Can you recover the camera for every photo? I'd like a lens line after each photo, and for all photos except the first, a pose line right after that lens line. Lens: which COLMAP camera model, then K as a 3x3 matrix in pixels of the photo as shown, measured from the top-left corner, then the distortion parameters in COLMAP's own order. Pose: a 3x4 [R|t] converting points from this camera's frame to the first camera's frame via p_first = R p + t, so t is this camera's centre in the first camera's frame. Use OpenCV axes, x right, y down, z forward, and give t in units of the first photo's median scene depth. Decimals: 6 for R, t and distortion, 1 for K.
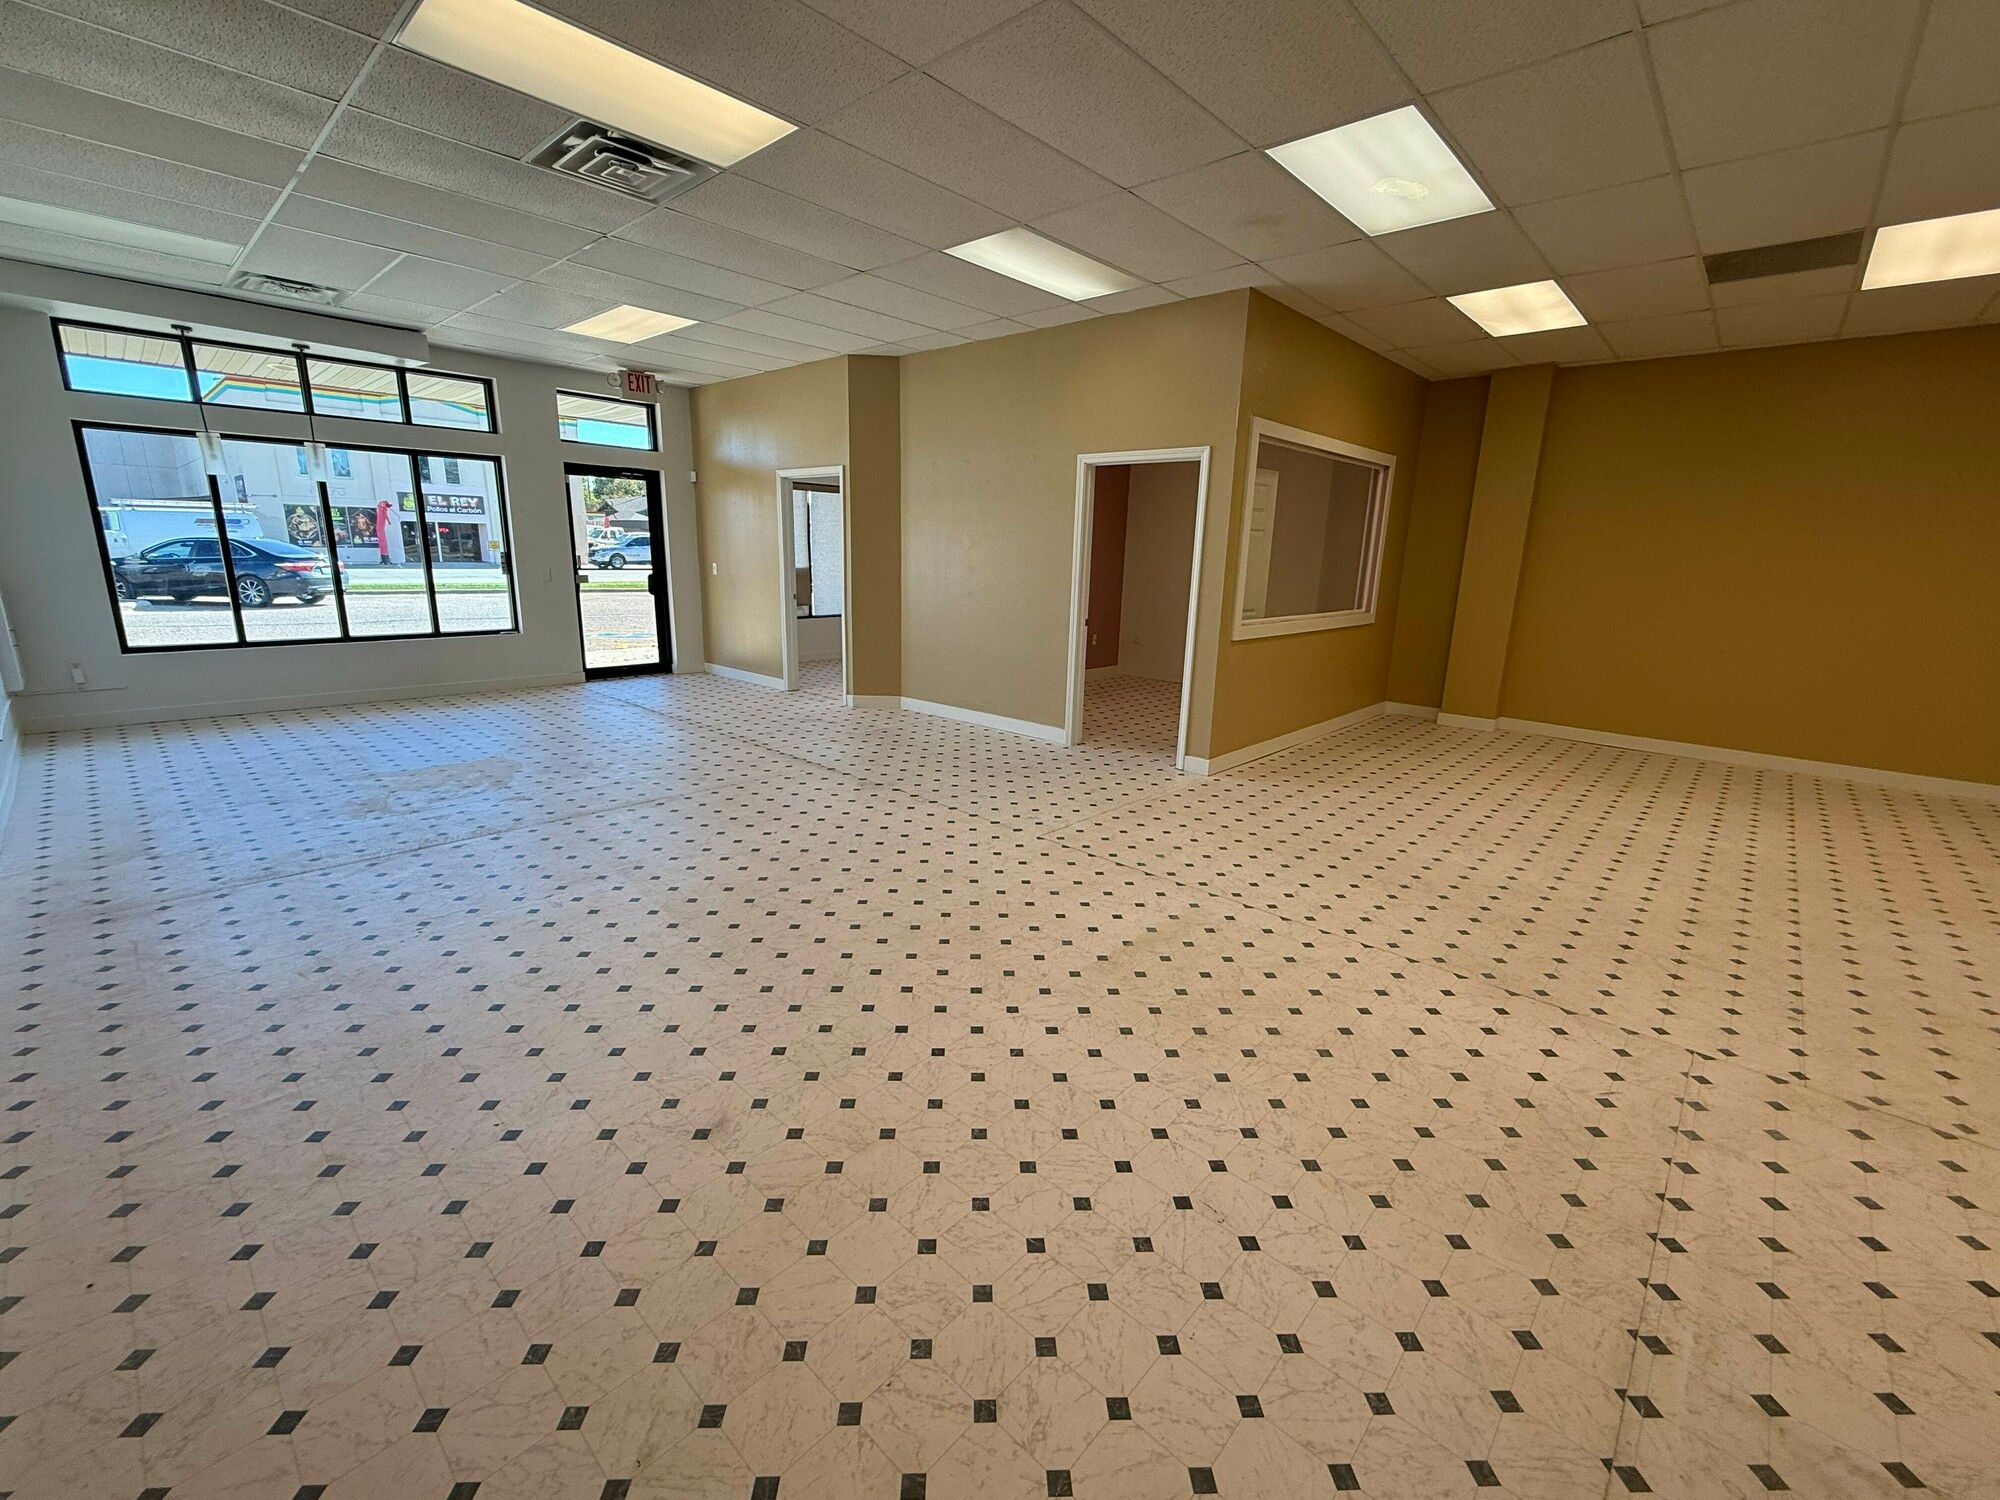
lens RADIAL K [[829.0, 0, 961.3], [0, 829.0, 756.6], [0, 0, 1]] dist [0.000773, -0.000032]
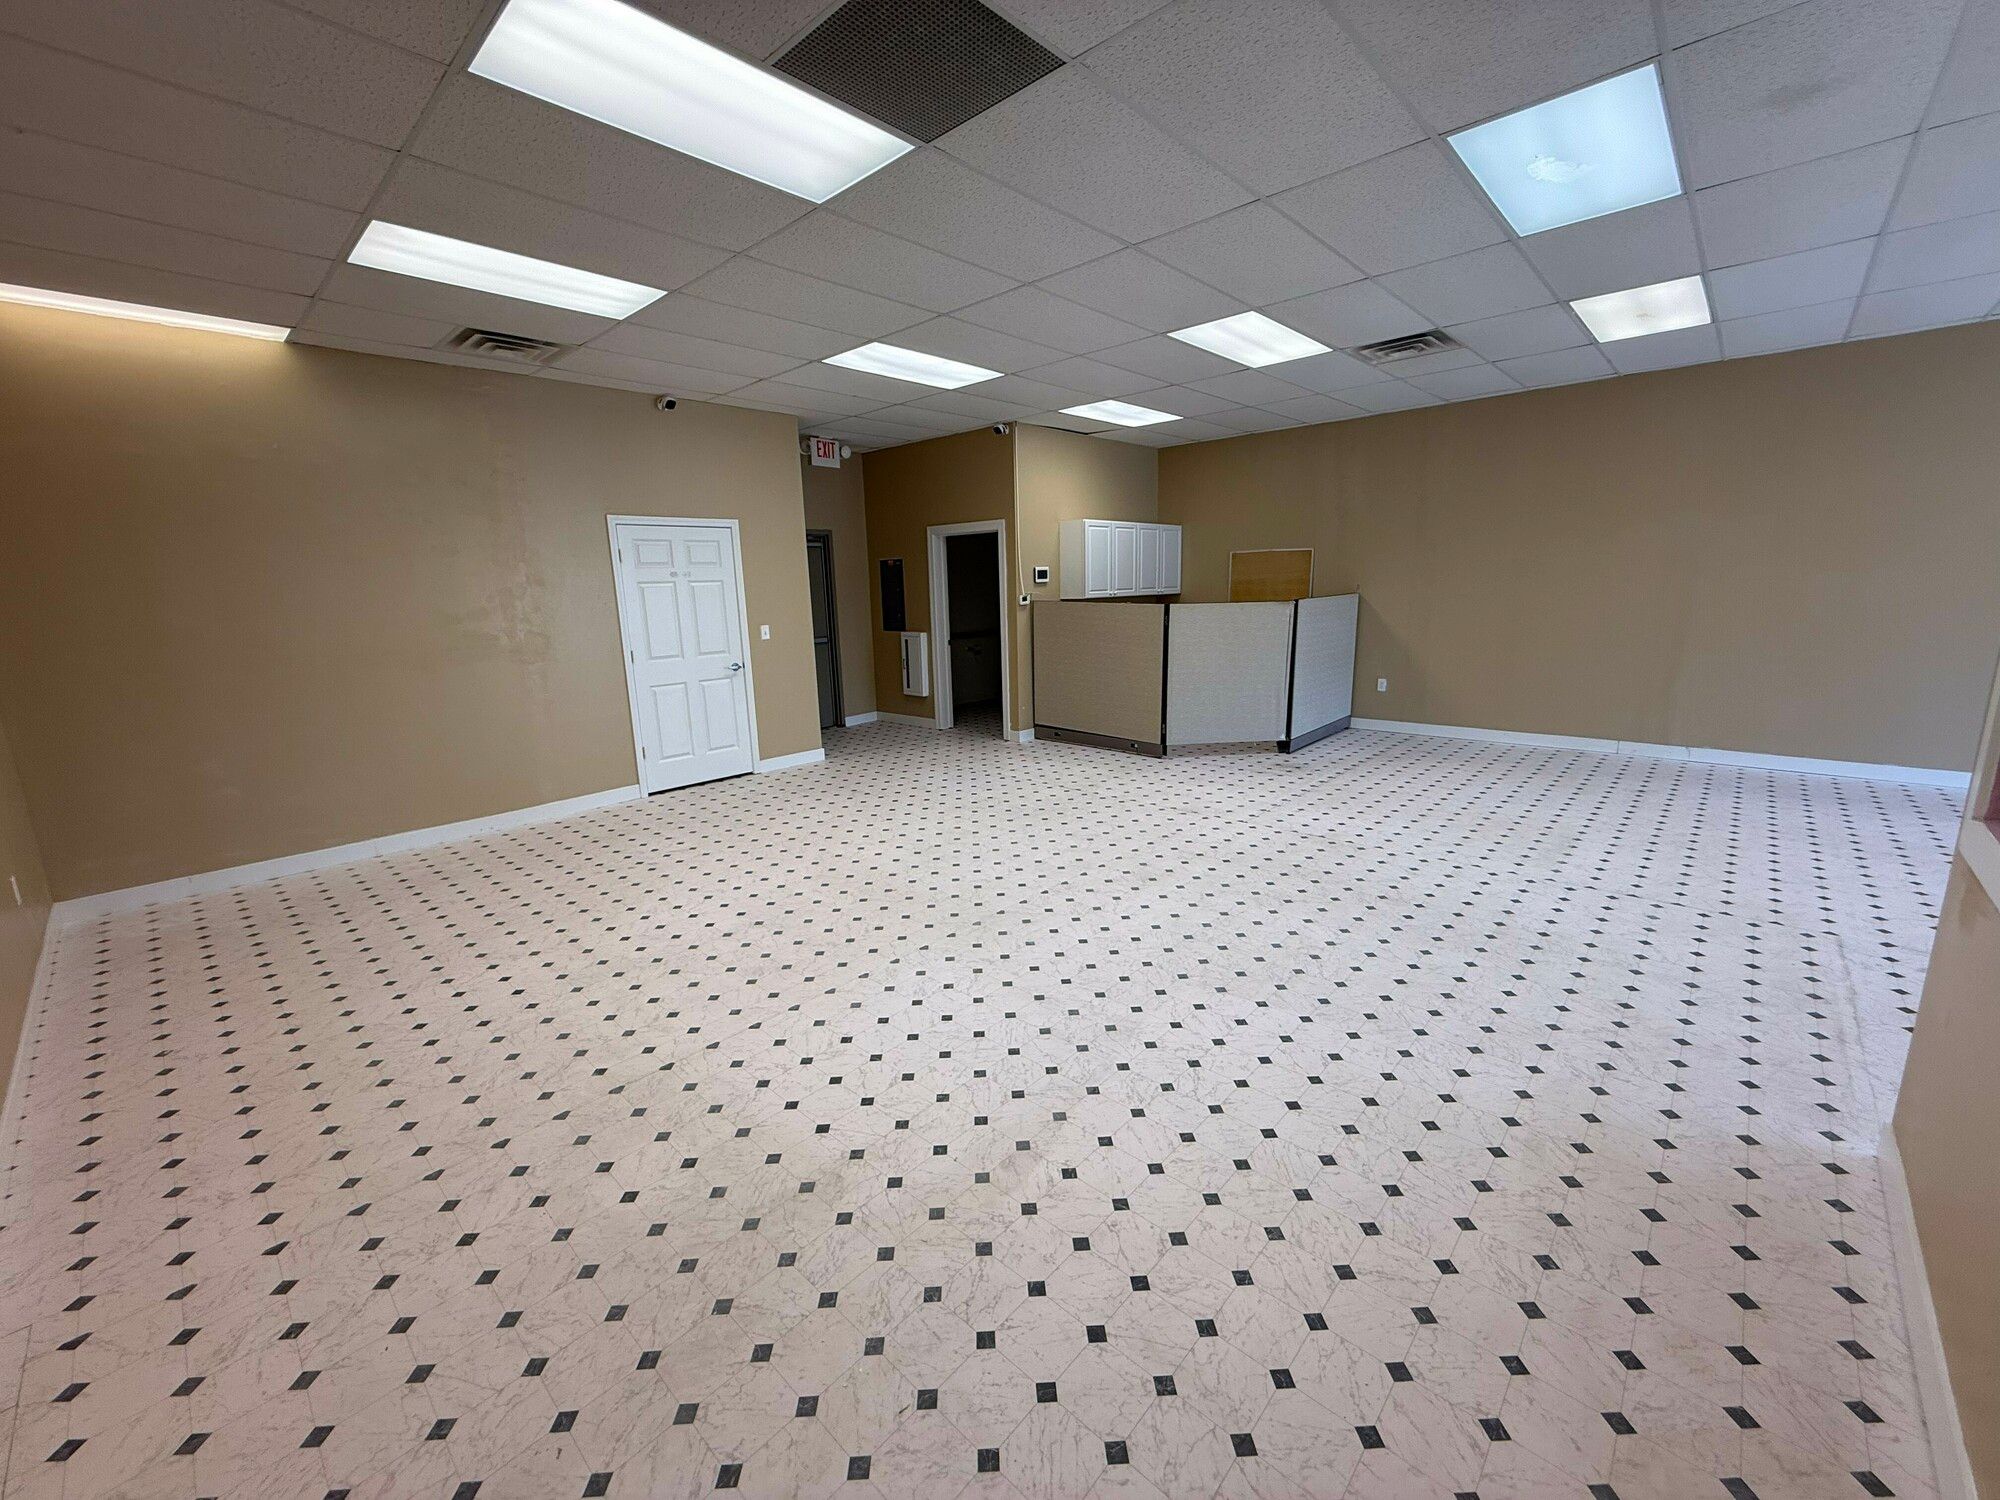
lens RADIAL K [[829.0, 0, 995.8], [0, 829.0, 756.6], [0, 0, 1]] dist [0.000773, -0.000032]
pose [[-0.999065, 0.008569, -0.042366, 1.260418], [-0.010973, 0.897761, 0.440347, -0.538031], [0.041808, 0.440400, -0.896828, 2.176550]]
